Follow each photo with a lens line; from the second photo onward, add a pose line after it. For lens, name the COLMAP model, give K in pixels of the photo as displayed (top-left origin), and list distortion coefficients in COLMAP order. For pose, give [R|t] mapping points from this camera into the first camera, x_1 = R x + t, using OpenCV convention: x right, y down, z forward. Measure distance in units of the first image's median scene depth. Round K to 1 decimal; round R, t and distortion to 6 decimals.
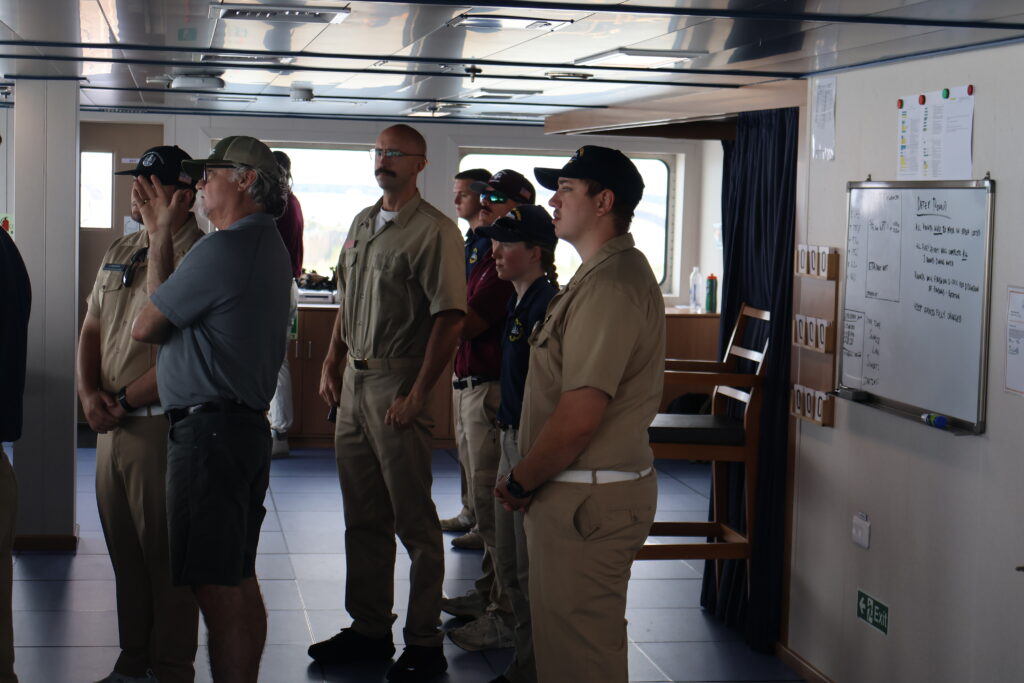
lens RADIAL K [[2058.2, 0, 512.0], [0, 2058.2, 341.5], [0, 0, 1]] dist [-0.062500, 0.141004]
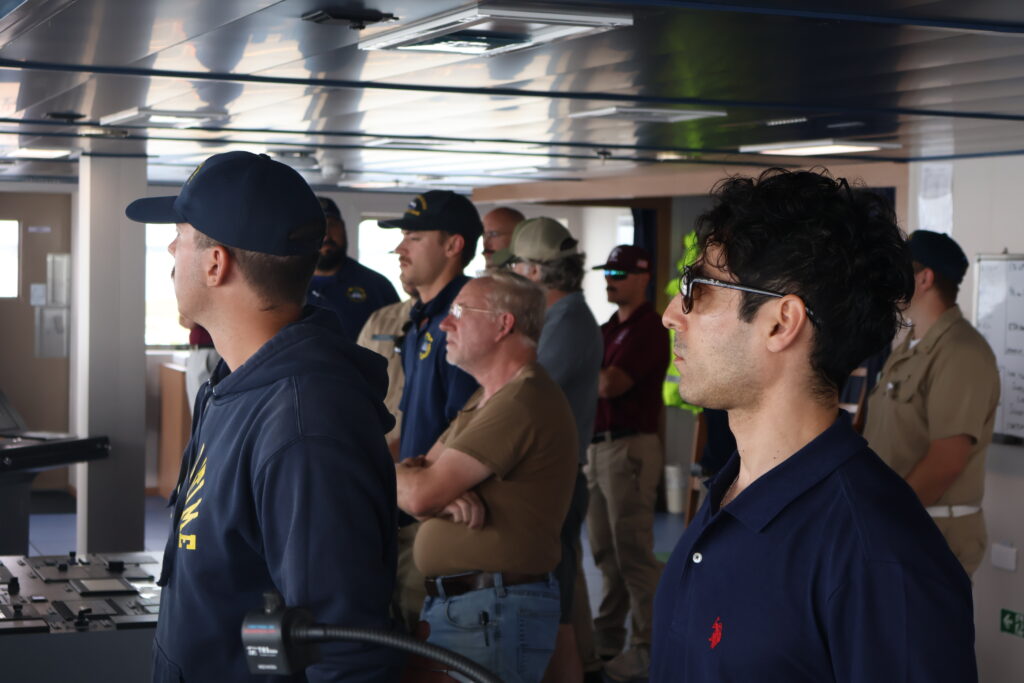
lens RADIAL K [[2058.2, 0, 512.0], [0, 2058.2, 341.5], [0, 0, 1]] dist [-0.062500, 0.141004]
pose [[0.981805, -0.015446, 0.189261, -0.322790], [0.020603, 0.999467, -0.025309, -0.005027], [-0.188769, 0.028747, 0.981601, -0.081230]]
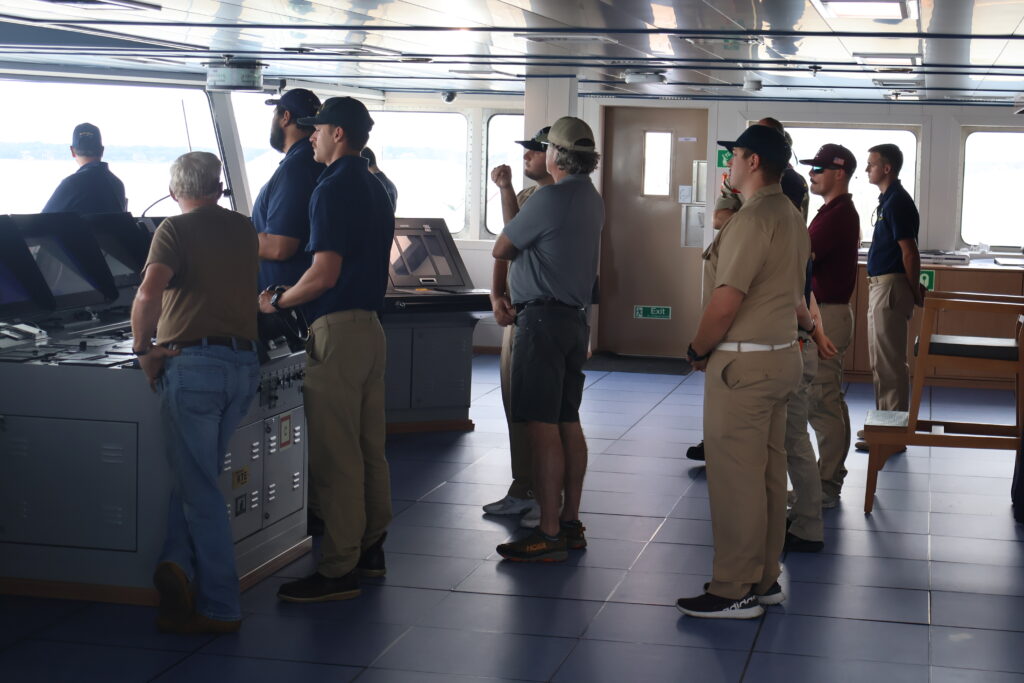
lens RADIAL K [[2058.2, 0, 512.0], [0, 2058.2, 341.5], [0, 0, 1]] dist [-0.062500, 0.141004]
pose [[0.934854, 0.027162, -0.353991, 0.312624], [-0.023837, 0.999621, 0.013752, 0.034147], [0.354230, -0.004418, 0.935148, -0.341441]]
